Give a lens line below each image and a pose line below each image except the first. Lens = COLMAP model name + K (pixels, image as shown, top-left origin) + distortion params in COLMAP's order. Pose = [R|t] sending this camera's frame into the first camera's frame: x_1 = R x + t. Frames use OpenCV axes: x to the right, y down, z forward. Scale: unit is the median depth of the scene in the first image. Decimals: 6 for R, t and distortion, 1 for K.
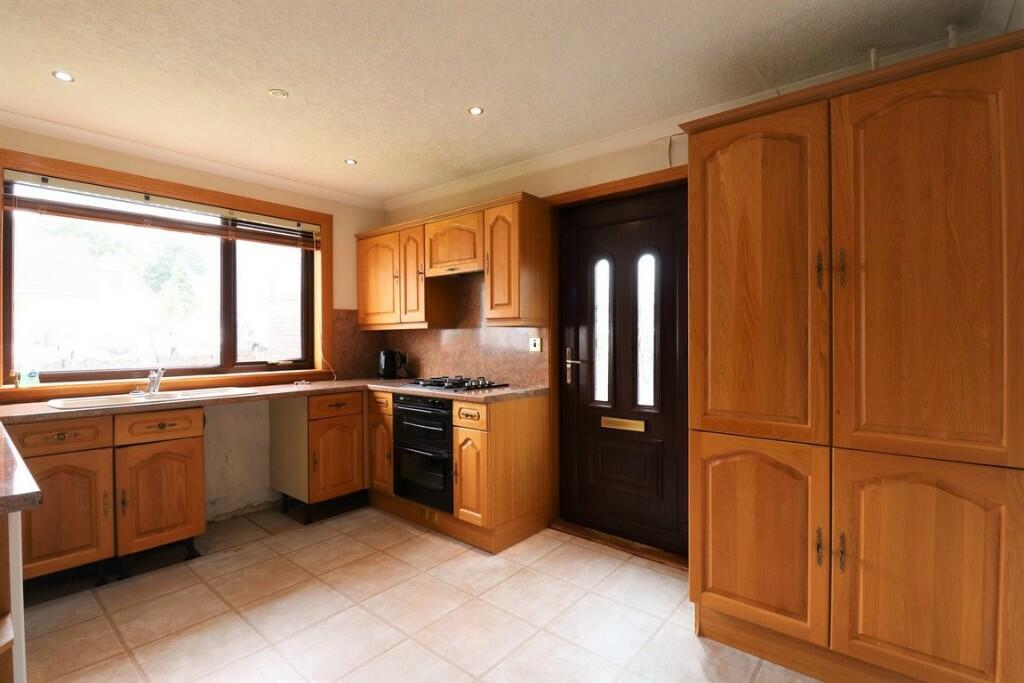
lens RADIAL K [[472.9, 0, 520.1], [0, 472.9, 338.7], [0, 0, 1]] dist [-0.011702, -0.007064]
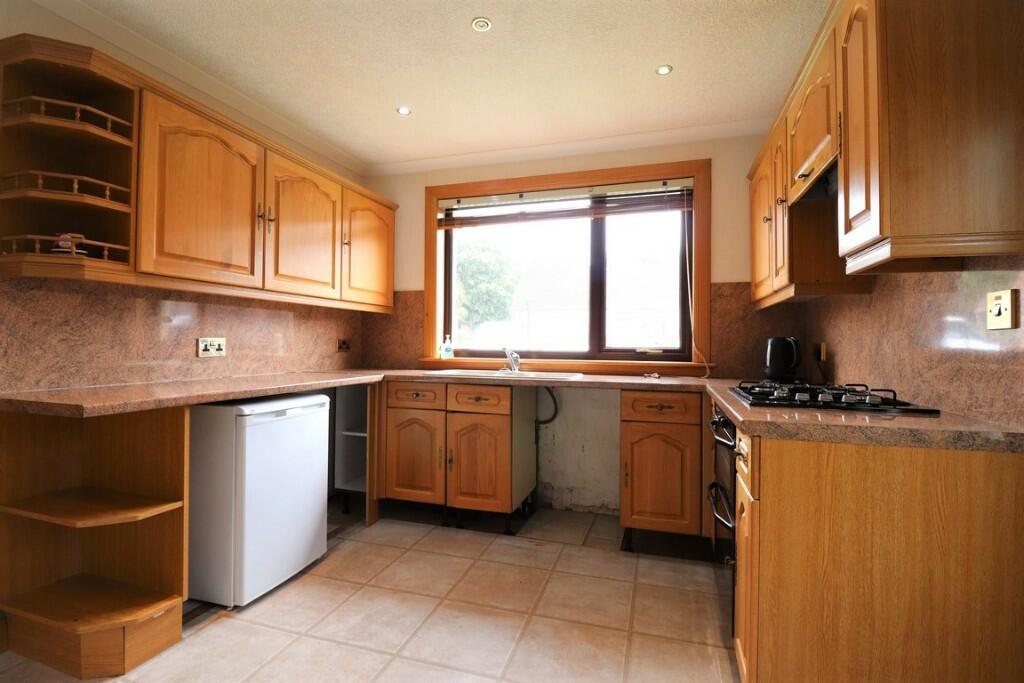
lens RADIAL K [[472.9, 0, 522.8], [0, 472.9, 340.8], [0, 0, 1]] dist [-0.011702, -0.007064]
pose [[0.387385, 0.001537, -0.921917, 0.238870], [-0.011776, 0.999925, -0.003281, 0.046595], [0.921843, 0.012127, 0.387374, 0.577268]]
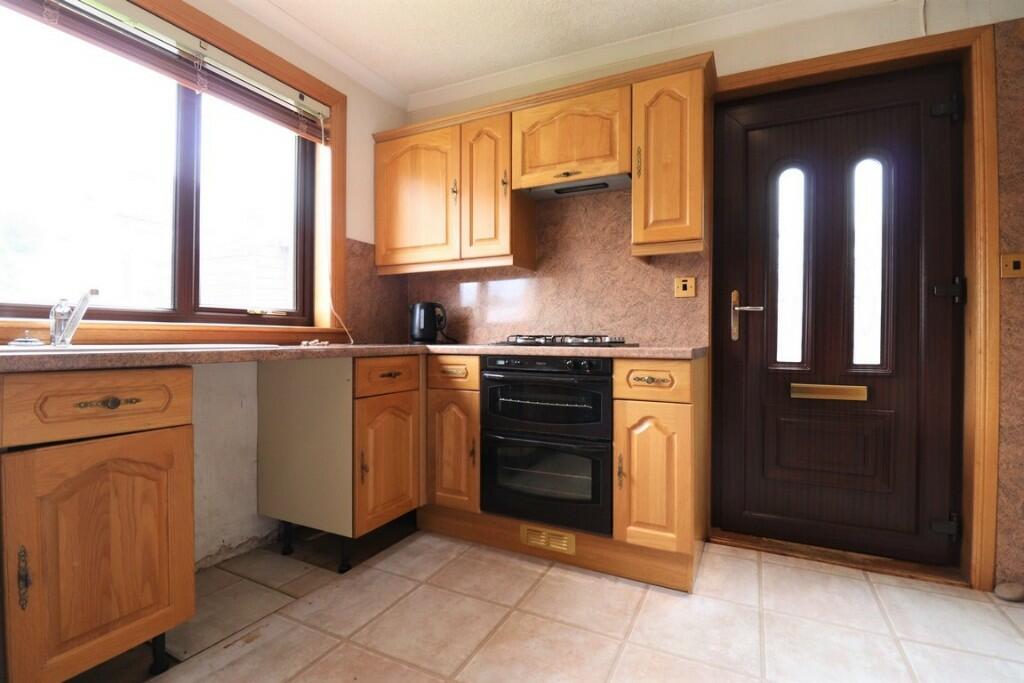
lens RADIAL K [[472.9, 0, 515.2], [0, 472.9, 339.7], [0, 0, 1]] dist [-0.011702, -0.007064]
pose [[0.974530, 0.009083, 0.224075, -0.413445], [-0.009654, 0.999952, 0.001455, 0.102840], [-0.224051, -0.003581, 0.974571, 0.398752]]
